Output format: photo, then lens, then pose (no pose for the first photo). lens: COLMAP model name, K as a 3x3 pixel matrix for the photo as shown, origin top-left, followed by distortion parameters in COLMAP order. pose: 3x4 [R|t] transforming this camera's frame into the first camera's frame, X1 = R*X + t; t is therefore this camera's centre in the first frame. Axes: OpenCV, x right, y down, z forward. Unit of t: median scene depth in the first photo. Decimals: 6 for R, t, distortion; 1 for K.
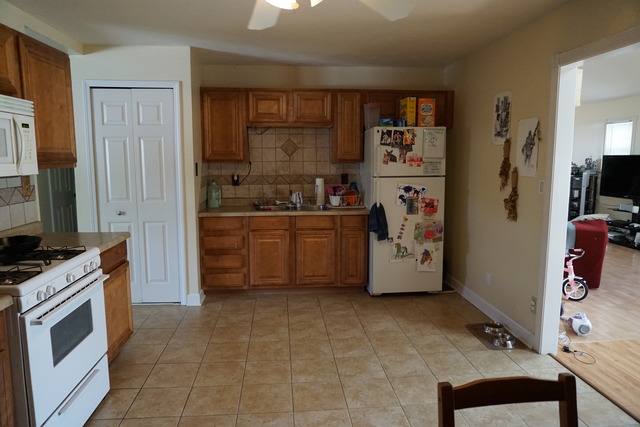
lens RADIAL K [[431.6, 0, 319.1], [0, 431.6, 213.0], [0, 0, 1]] dist [-0.004935, -0.001157]
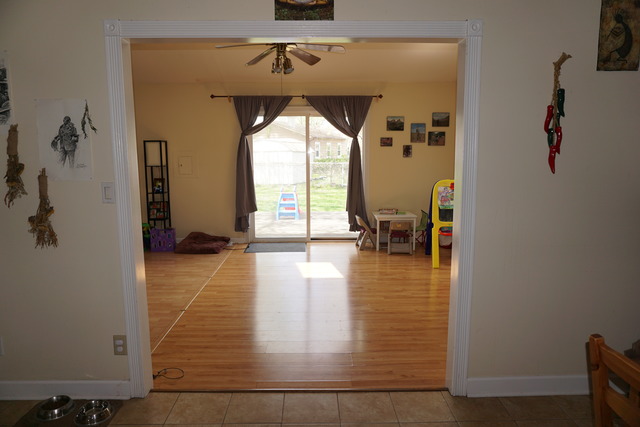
lens RADIAL K [[431.6, 0, 318.3], [0, 431.6, 211.2], [0, 0, 1]] dist [-0.004935, -0.001157]
pose [[0.077215, -0.139704, 0.987178, -0.203245], [0.134182, 0.982582, 0.128558, -0.073485], [-0.987944, 0.122535, 0.094616, 0.543670]]
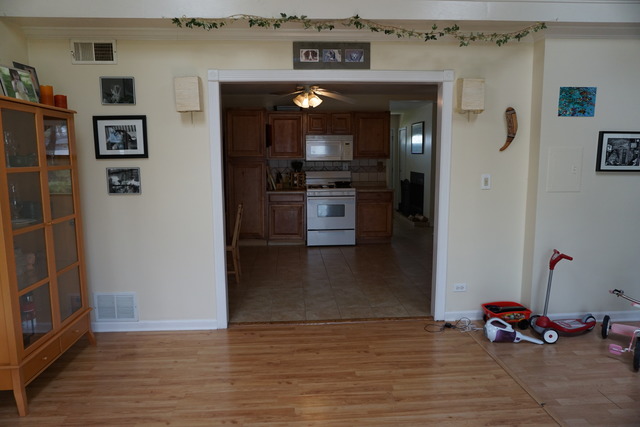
lens RADIAL K [[431.6, 0, 317.7], [0, 431.6, 213.7], [0, 0, 1]] dist [-0.004935, -0.001157]
pose [[-0.030631, 0.140037, -0.989672, 1.697694], [-0.121391, 0.982287, 0.142749, -0.091279], [0.992132, 0.124509, -0.013089, 0.638617]]
